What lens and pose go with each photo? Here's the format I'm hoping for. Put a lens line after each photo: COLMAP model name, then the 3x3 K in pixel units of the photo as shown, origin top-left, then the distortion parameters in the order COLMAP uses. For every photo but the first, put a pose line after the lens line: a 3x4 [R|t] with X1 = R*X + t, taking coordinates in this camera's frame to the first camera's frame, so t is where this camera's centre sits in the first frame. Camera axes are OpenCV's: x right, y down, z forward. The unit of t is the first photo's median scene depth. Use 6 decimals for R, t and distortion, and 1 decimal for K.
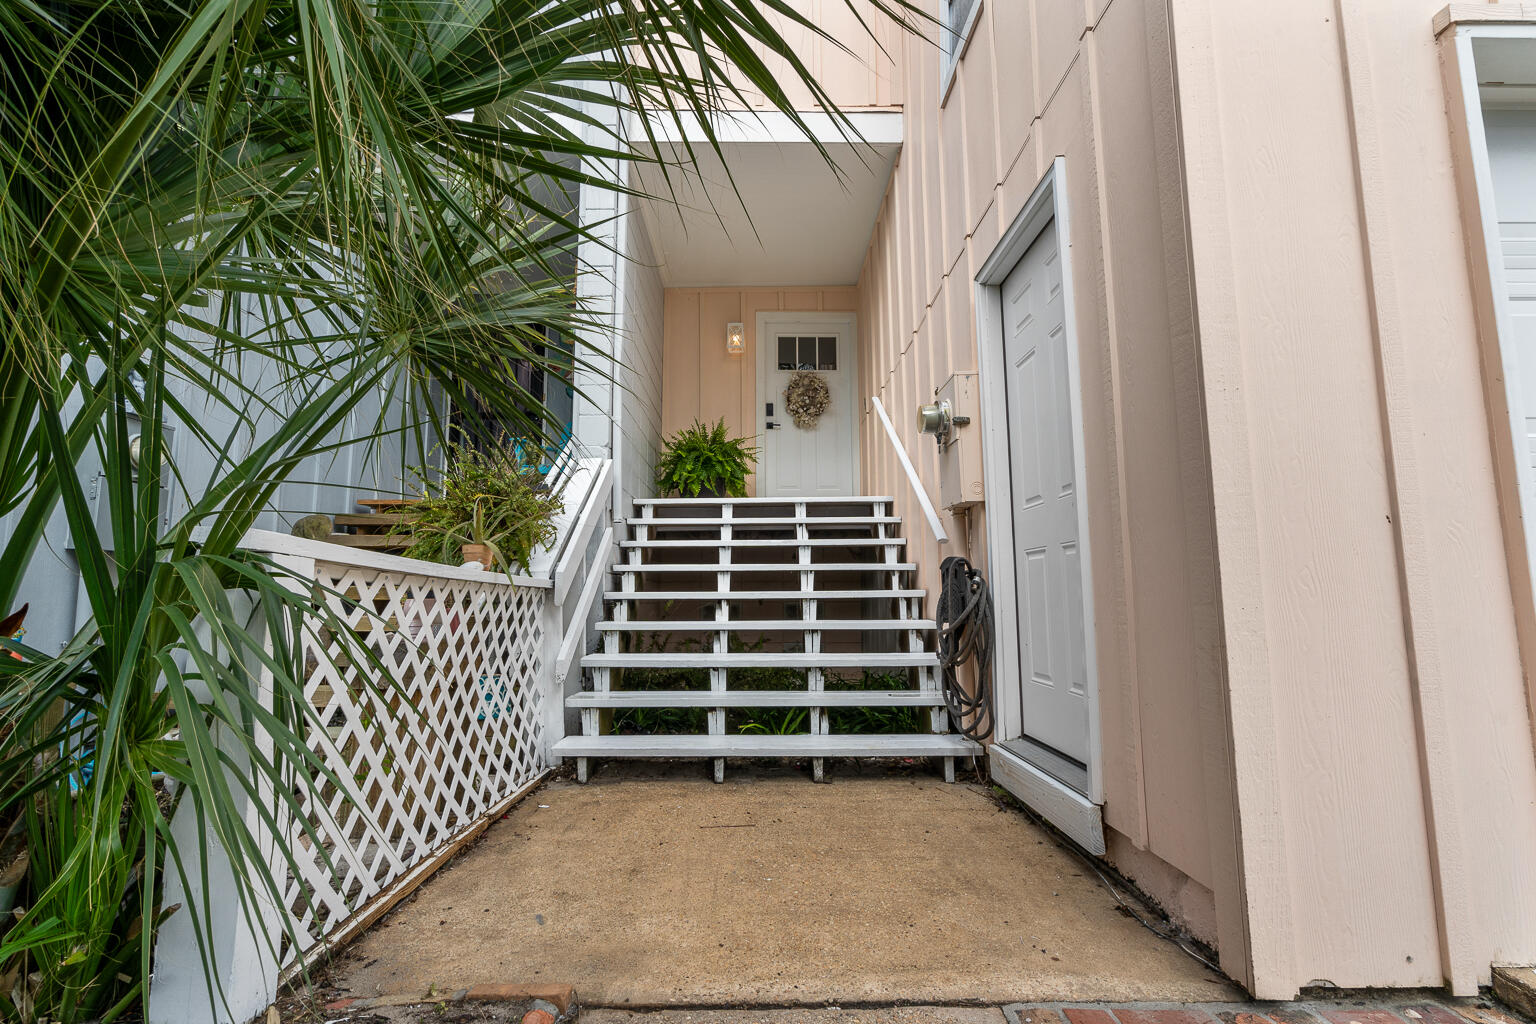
lens RADIAL K [[696.1, 0, 764.2], [0, 696.1, 514.3], [0, 0, 1]] dist [0.001608, -0.000250]
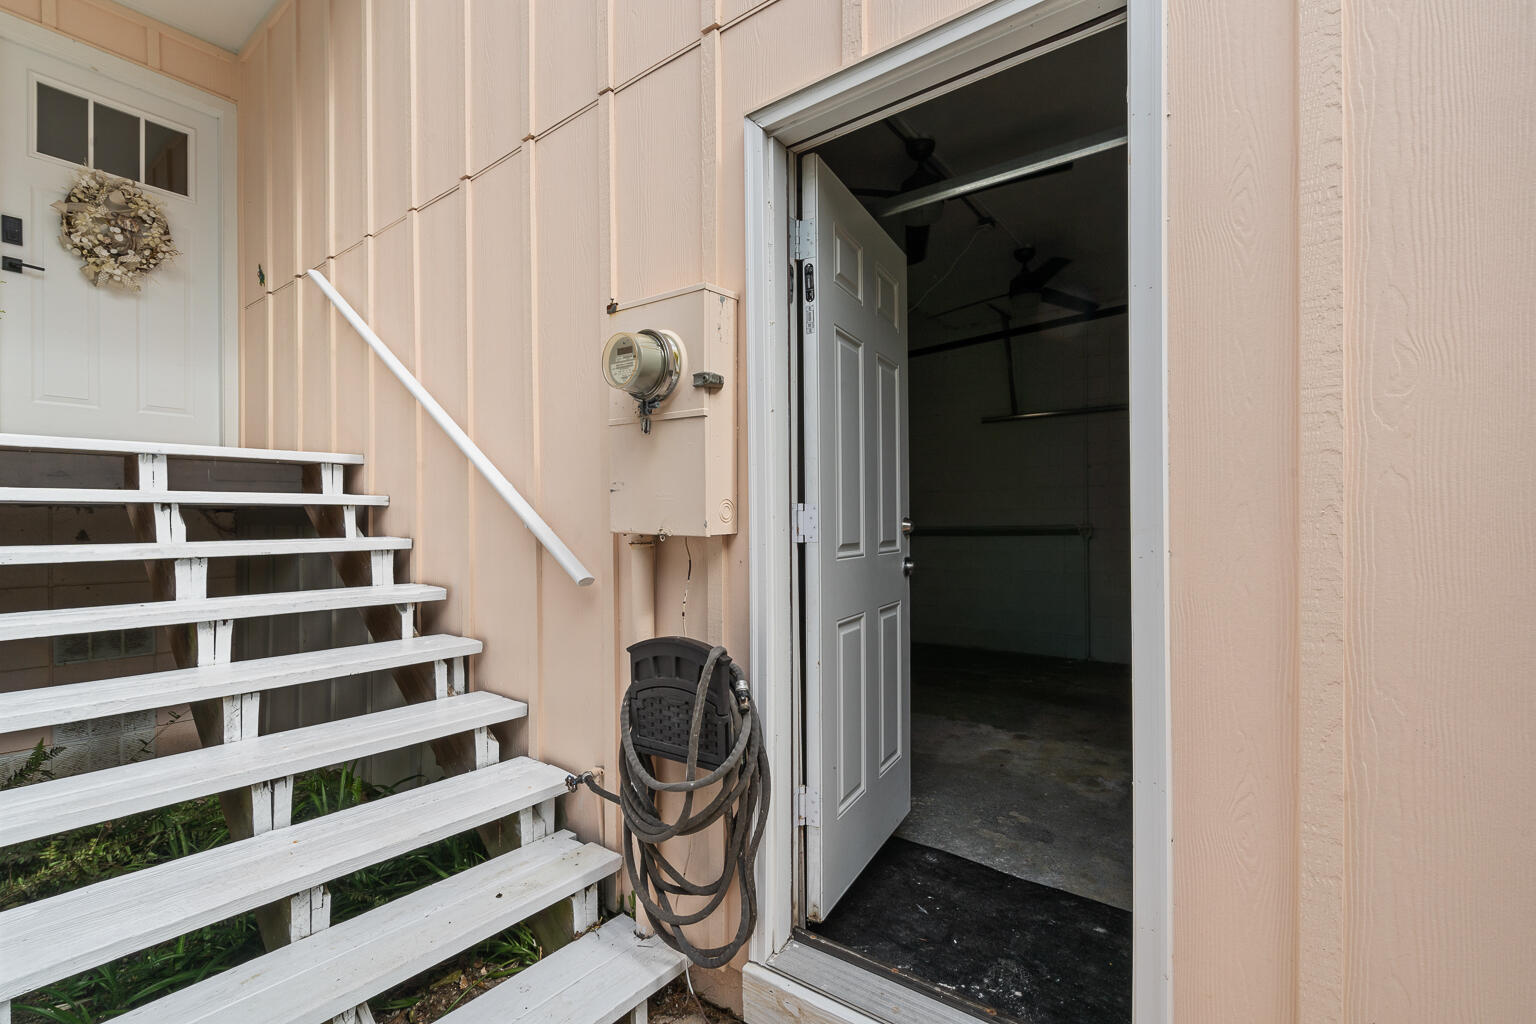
lens RADIAL K [[696.1, 0, 769.0], [0, 696.1, 519.5], [0, 0, 1]] dist [0.001608, -0.000250]
pose [[0.607941, 0.006504, 0.793955, -0.087191], [-0.094283, 0.993483, 0.064055, -0.054096], [-0.788364, -0.113798, 0.604592, 0.459479]]
